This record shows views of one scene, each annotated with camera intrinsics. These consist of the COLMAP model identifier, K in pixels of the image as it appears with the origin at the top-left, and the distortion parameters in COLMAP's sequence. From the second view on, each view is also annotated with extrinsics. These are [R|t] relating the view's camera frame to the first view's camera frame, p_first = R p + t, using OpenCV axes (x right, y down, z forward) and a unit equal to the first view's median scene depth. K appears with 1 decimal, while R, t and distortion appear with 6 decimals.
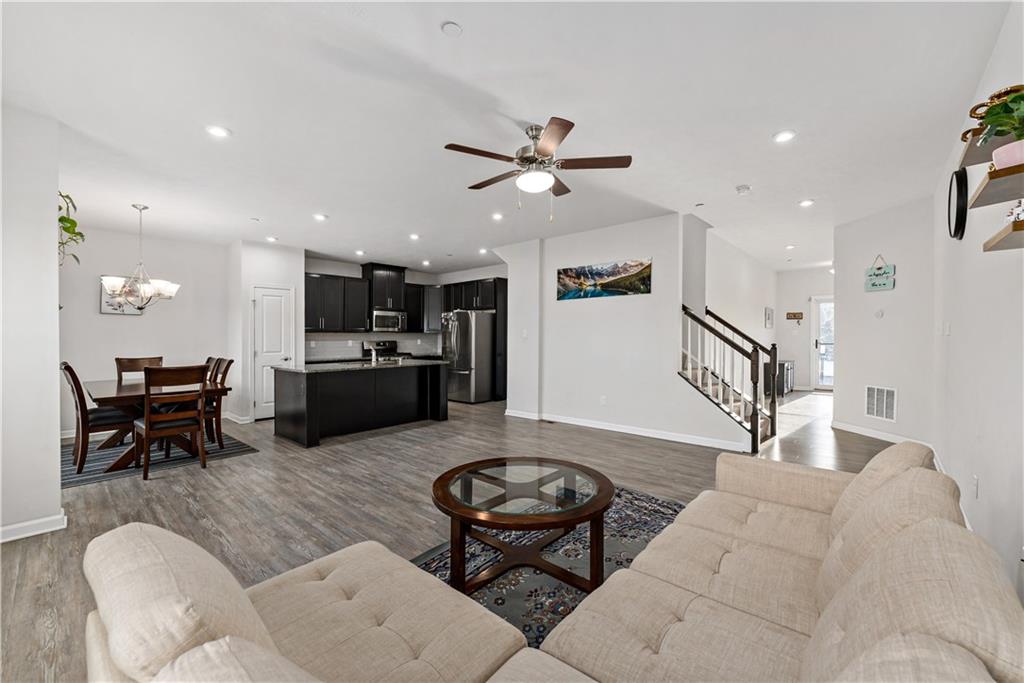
lens RADIAL K [[405.3, 0, 506.5], [0, 405.3, 334.5], [0, 0, 1]] dist [-0.004015, -0.000465]
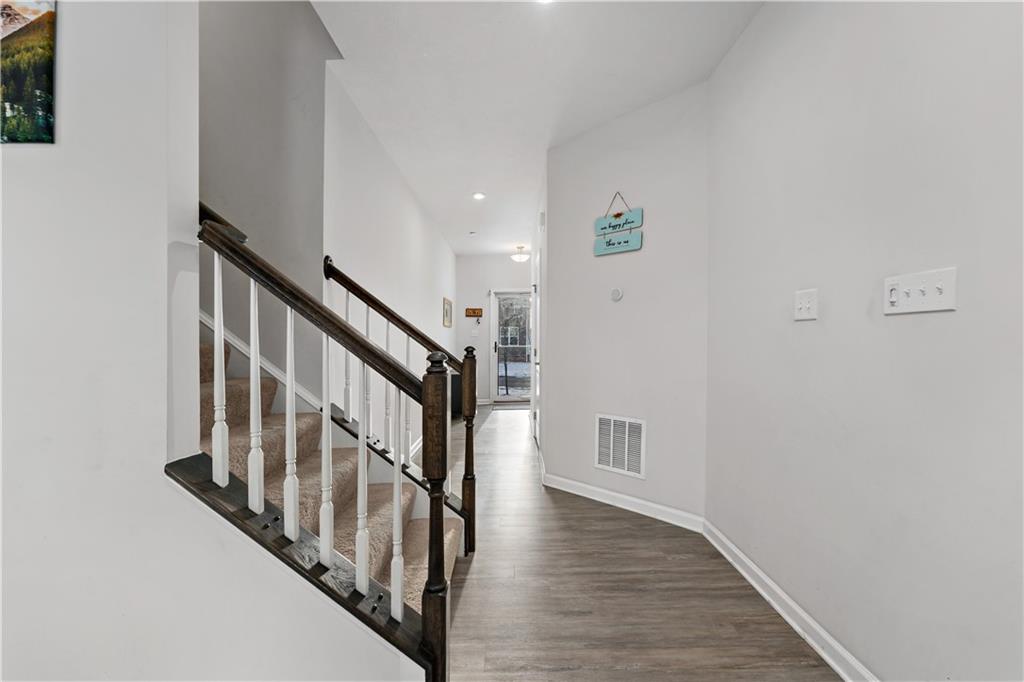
lens RADIAL K [[405.3, 0, 511.3], [0, 405.3, 338.4], [0, 0, 1]] dist [-0.004015, -0.000465]
pose [[0.733300, -0.000420, 0.679905, 0.393132], [0.003903, 0.999986, -0.003593, 0.015494], [-0.679894, 0.005288, 0.733291, 0.645959]]
